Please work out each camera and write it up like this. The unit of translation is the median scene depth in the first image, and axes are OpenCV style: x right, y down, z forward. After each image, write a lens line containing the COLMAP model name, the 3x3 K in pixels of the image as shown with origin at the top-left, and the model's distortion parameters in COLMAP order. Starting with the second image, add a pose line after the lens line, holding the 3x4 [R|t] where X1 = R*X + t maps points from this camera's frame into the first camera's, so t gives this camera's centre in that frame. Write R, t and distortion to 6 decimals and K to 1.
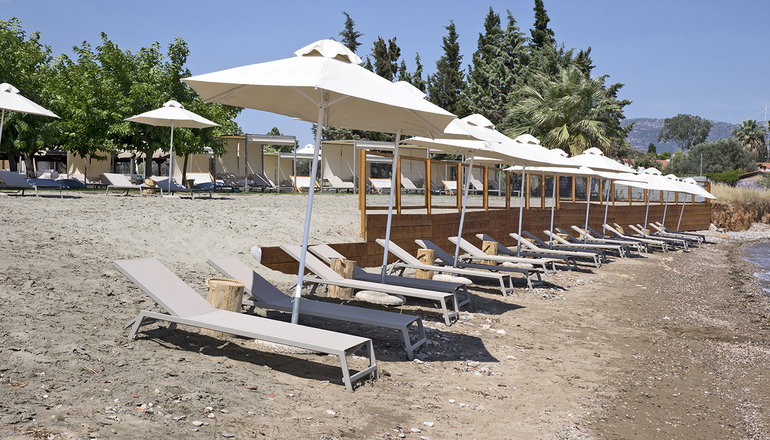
lens RADIAL K [[859.1, 0, 385.7], [0, 859.1, 227.7], [0, 0, 1]] dist [0.052310, 0.002861]
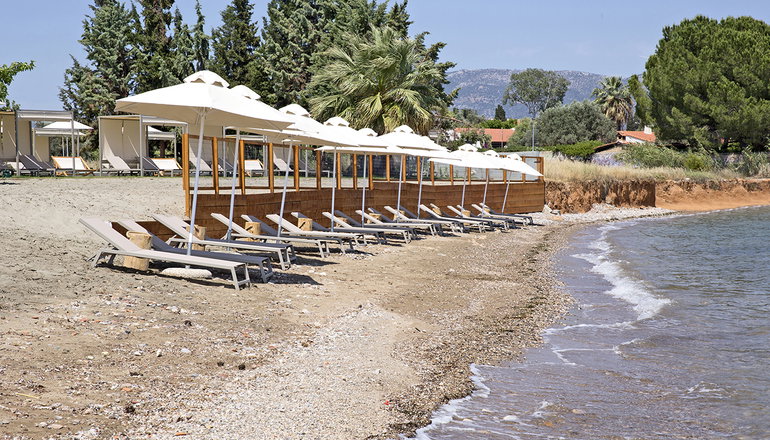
lens RADIAL K [[1599.1, 0, 385.0], [0, 1599.1, 220.0], [0, 0, 1]] dist [0.406124, -0.010298]
pose [[0.981199, -0.022317, 0.191705, -0.103860], [0.025087, 0.999613, -0.012037, 0.028606], [-0.191363, 0.016620, 0.981379, -0.617096]]
